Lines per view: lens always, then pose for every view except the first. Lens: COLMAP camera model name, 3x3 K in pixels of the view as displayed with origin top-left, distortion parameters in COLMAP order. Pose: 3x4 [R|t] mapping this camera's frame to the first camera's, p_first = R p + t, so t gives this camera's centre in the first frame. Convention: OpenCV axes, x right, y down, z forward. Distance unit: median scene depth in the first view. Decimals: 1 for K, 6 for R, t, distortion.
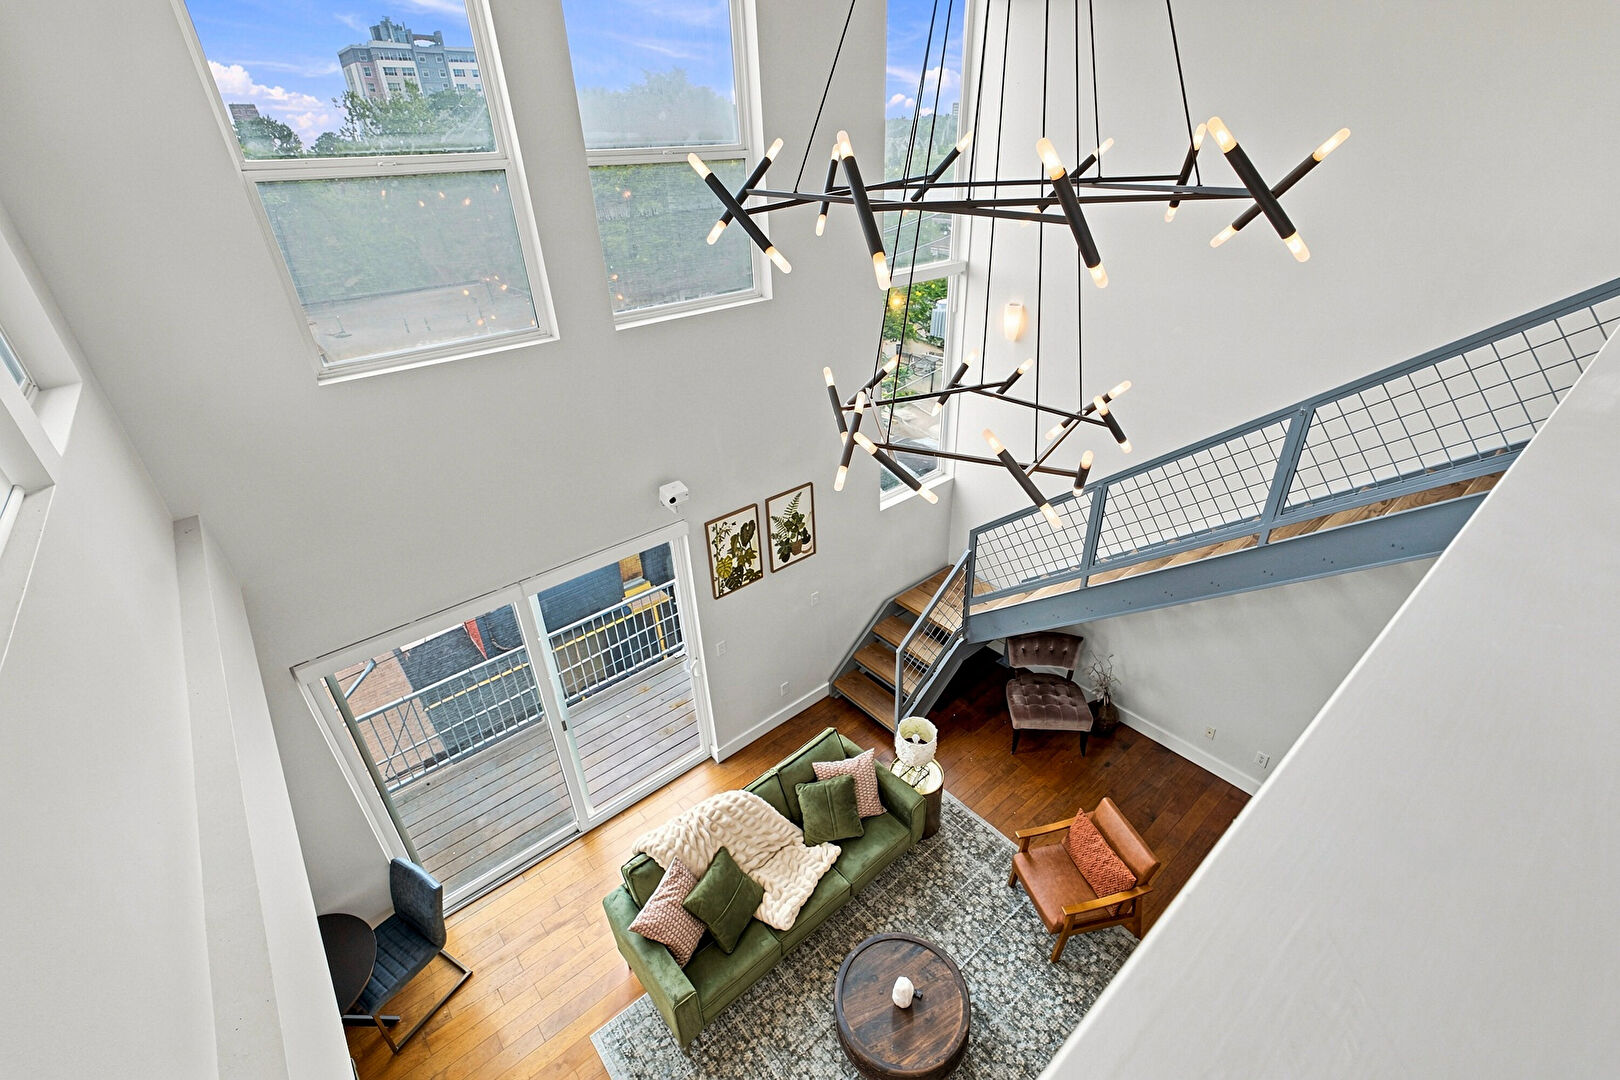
lens RADIAL K [[702.4, 0, 810.9], [0, 702.4, 540.9], [0, 0, 1]] dist [0.003261, 0.001953]
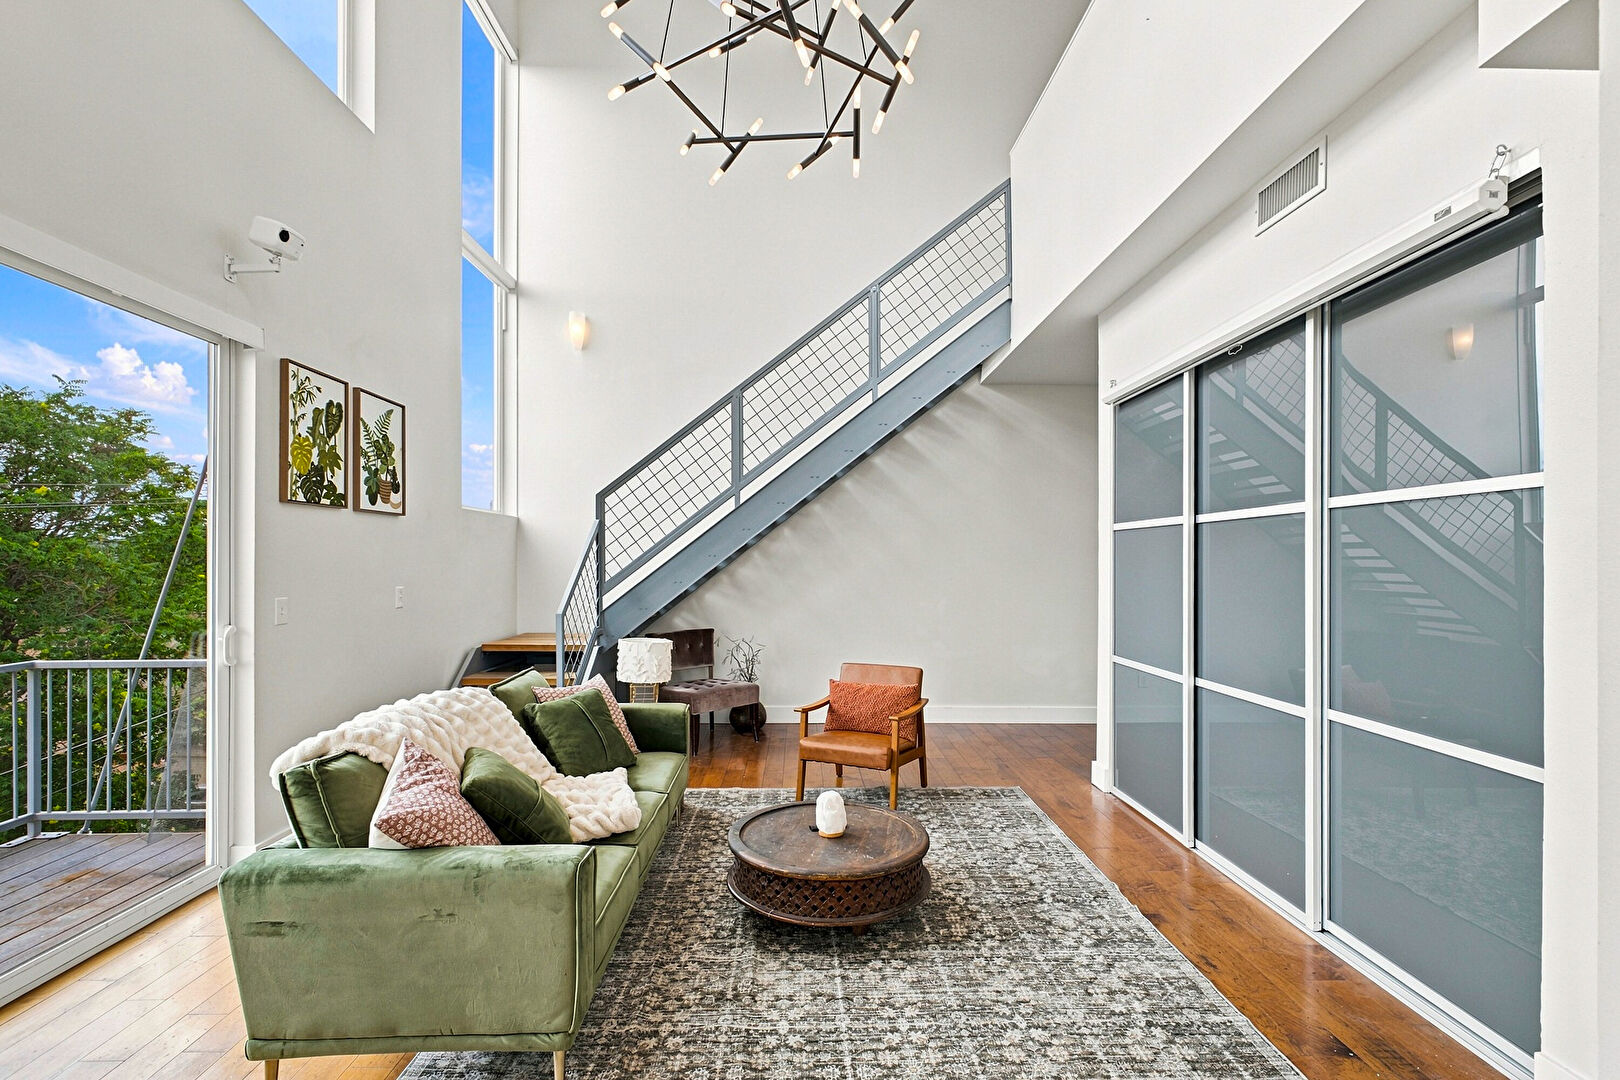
lens RADIAL K [[731.1, 0, 810.0], [0, 731.1, 559.7], [0, 0, 1]] dist [0.004159, 0.002230]
pose [[0.632459, 0.040453, 0.773537, -0.346785], [0.359328, 0.869361, -0.339257, 0.516770], [-0.686206, 0.492520, 0.535299, 0.399965]]
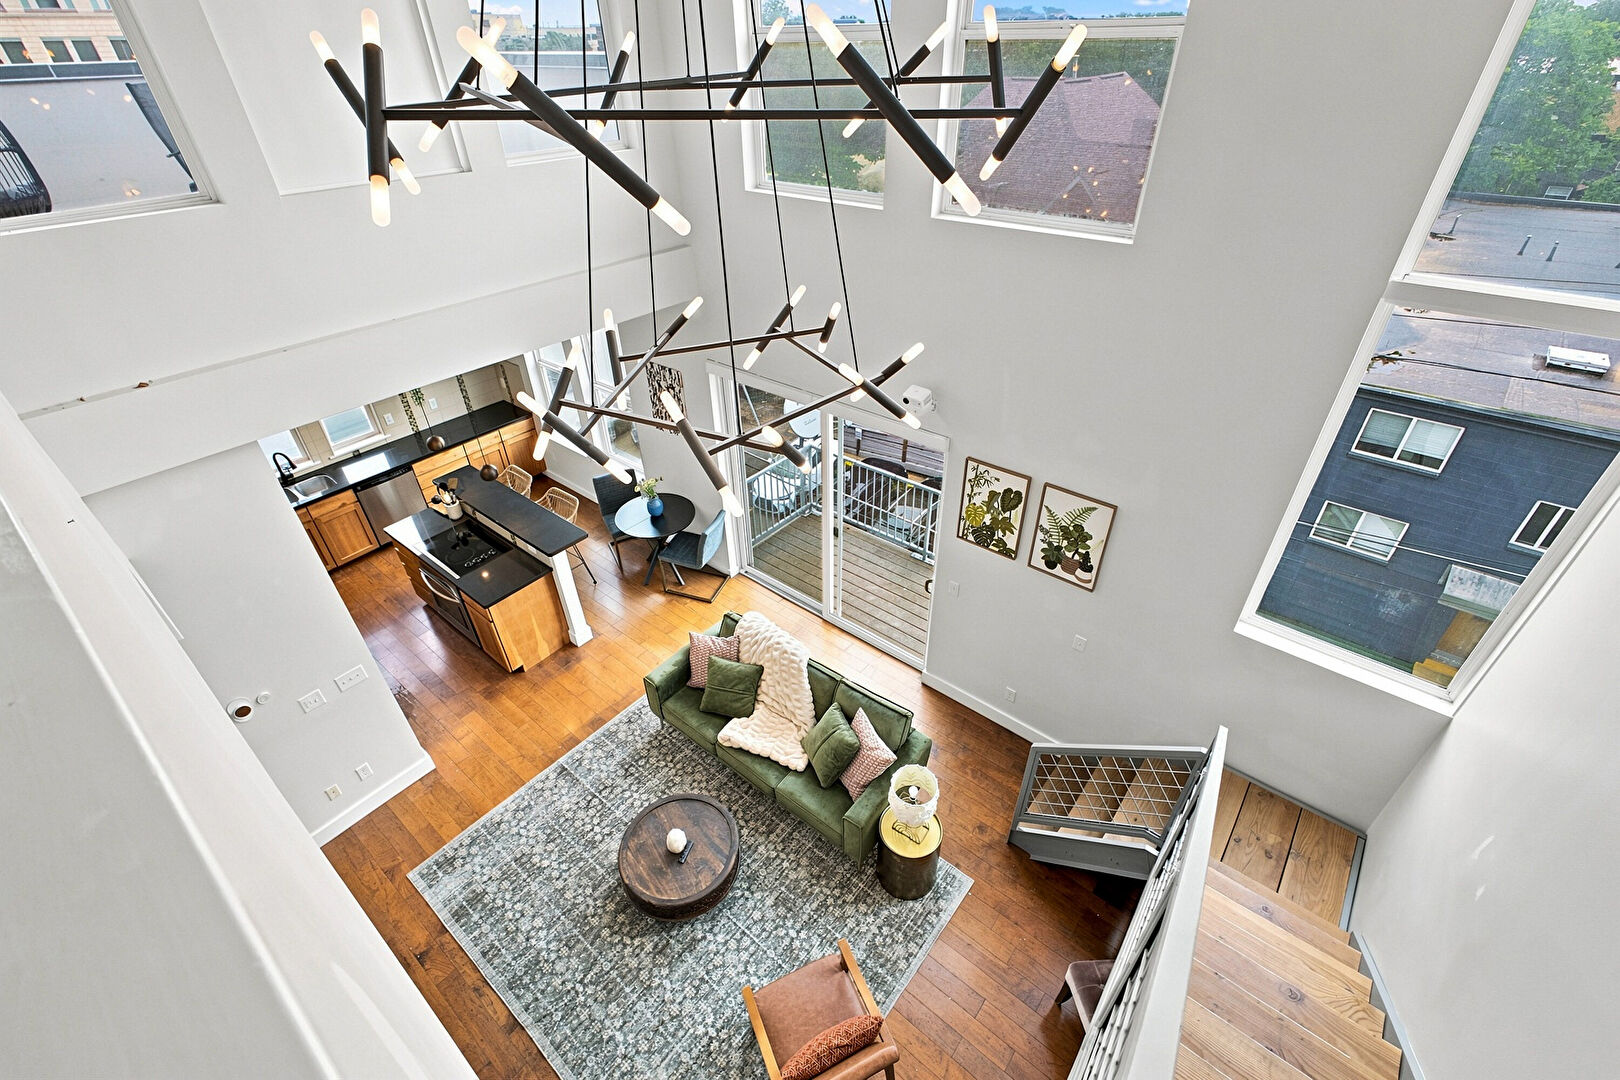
lens RADIAL K [[702.4, 0, 808.7], [0, 702.4, 534.5], [0, 0, 1]] dist [0.003261, 0.001953]
pose [[0.175878, 0.598041, -0.781929, 0.592800], [-0.473719, 0.747710, 0.465317, -0.276489], [0.862935, 0.288576, 0.414809, 0.448316]]
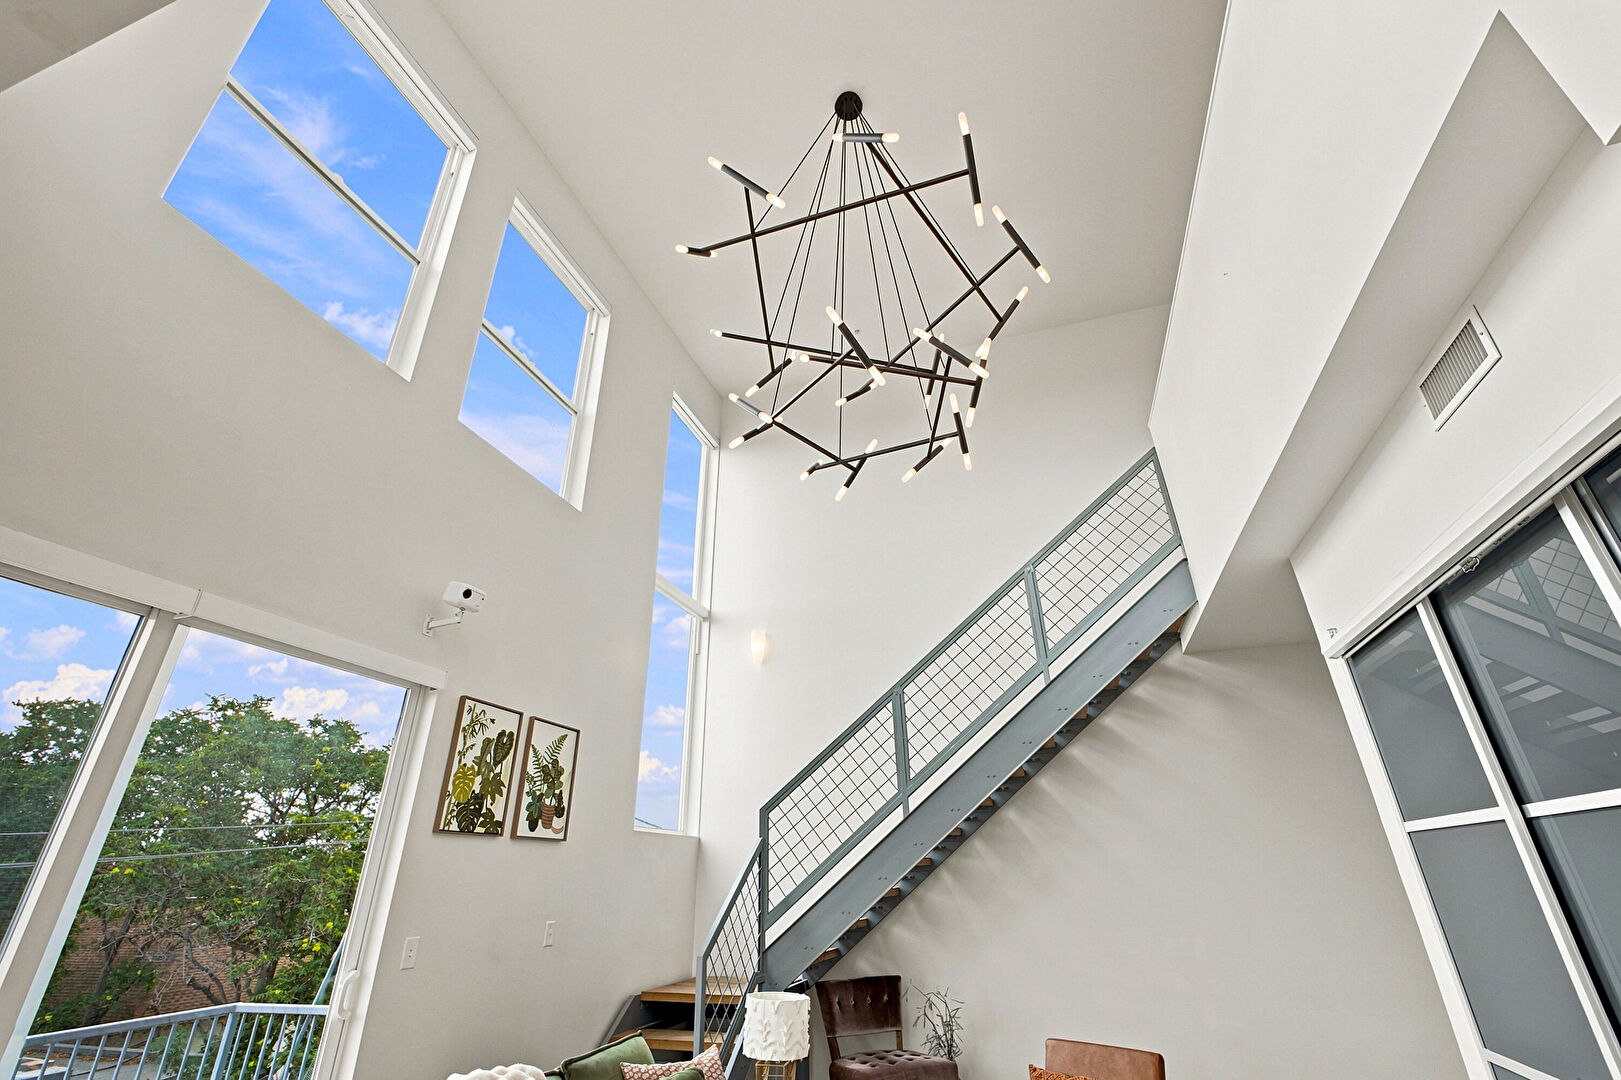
lens RADIAL K [[702.9, 0, 810.7], [0, 702.9, 535.4], [0, 0, 1]] dist [0.003261, 0.001953]
pose [[0.853629, 0.252558, 0.455557, -0.211730], [0.240397, 0.584852, -0.774698, 0.514046], [-0.462090, 0.770819, 0.438533, 0.381330]]
